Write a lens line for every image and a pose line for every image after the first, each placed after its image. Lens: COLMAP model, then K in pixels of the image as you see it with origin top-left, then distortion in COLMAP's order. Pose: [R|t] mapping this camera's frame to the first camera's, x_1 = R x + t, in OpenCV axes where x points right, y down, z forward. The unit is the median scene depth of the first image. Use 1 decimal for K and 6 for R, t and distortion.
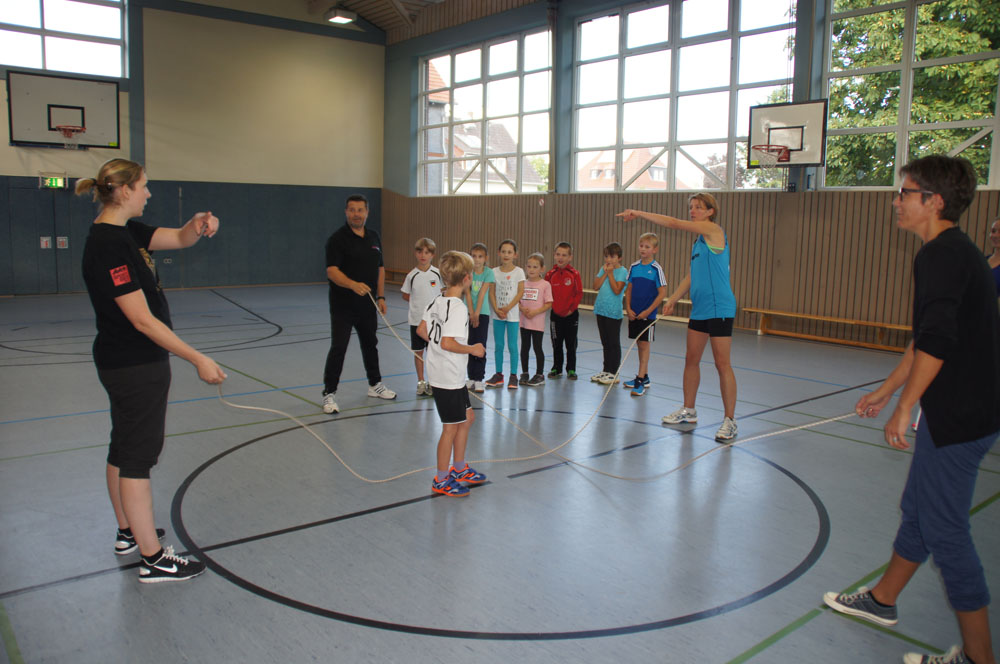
lens RADIAL K [[790.6, 0, 488.0], [0, 790.6, 338.6], [0, 0, 1]] dist [-0.177025, 0.137371]
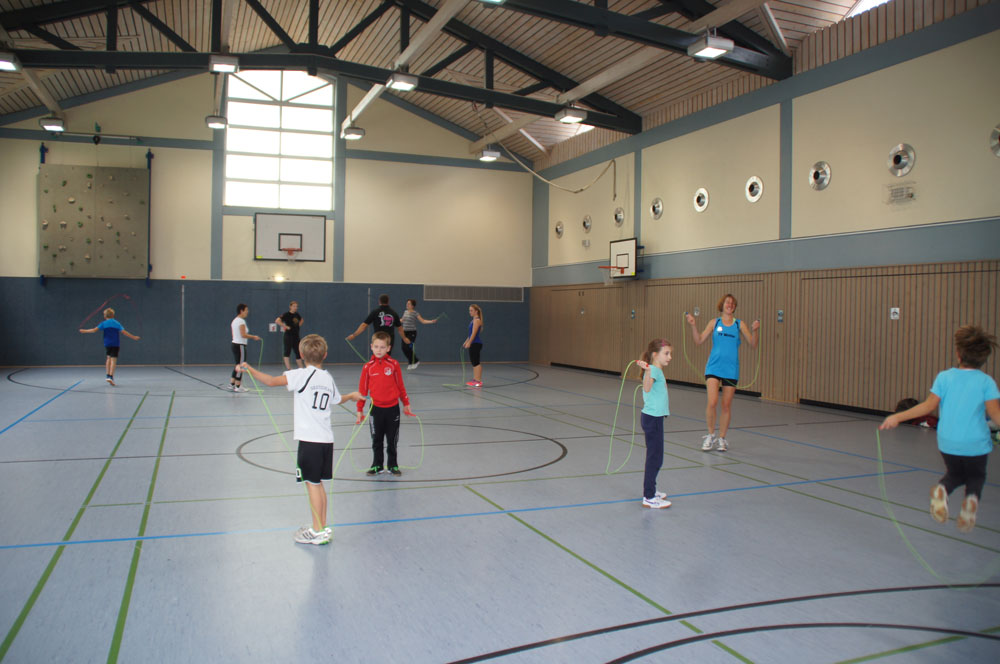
lens RADIAL K [[790.6, 0, 488.0], [0, 790.6, 338.6], [0, 0, 1]] dist [-0.177025, 0.137371]
pose [[0.948207, -0.000511, -0.317653, 0.262856], [-0.038108, 0.992594, -0.115351, 0.046860], [0.315359, 0.121481, 0.941165, -0.247214]]
